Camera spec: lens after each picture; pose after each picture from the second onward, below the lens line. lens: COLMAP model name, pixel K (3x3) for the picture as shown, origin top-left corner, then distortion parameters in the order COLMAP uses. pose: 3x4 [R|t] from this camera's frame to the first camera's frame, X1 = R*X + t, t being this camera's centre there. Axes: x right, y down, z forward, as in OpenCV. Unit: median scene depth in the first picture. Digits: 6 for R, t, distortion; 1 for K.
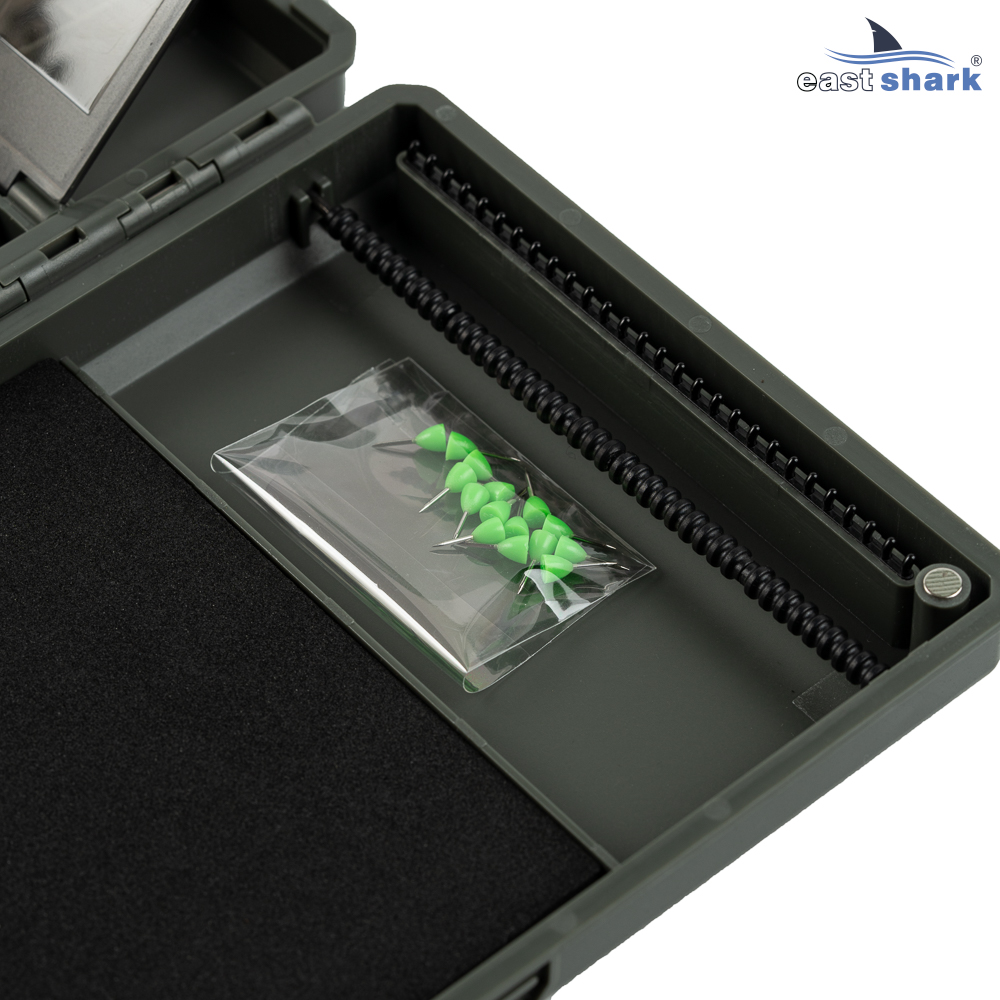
lens RADIAL K [[4520.8, 0, 500.0], [0, 4520.8, 500.0], [0, 0, 1]] dist [-0.358629, 8.815418]
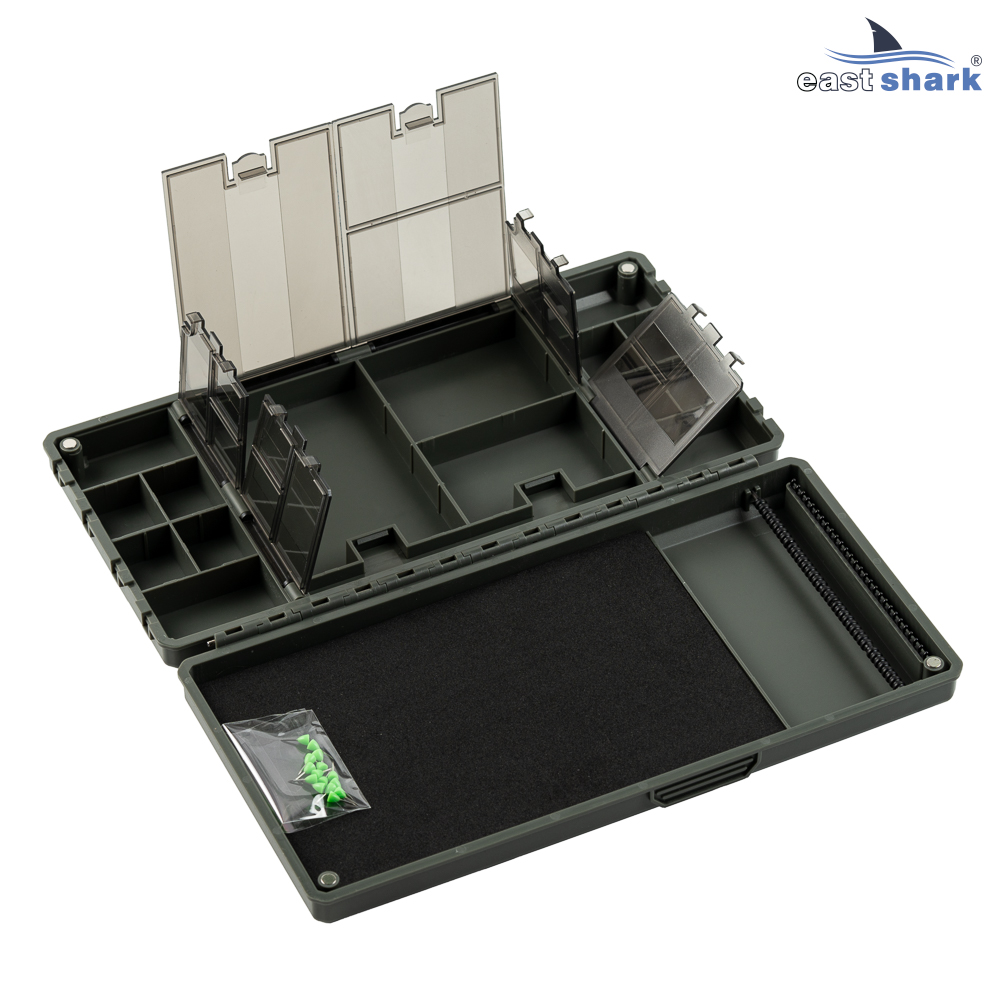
lens RADIAL K [[4025.6, 0, 500.0], [0, 4025.6, 500.0], [0, 0, 1]] dist [-0.076963, -0.312947]
pose [[0.963434, 0.183212, -0.195519, 0.284355], [-0.202744, 0.975544, -0.084901, 0.171441], [0.175182, 0.121437, 0.977018, -1.363664]]
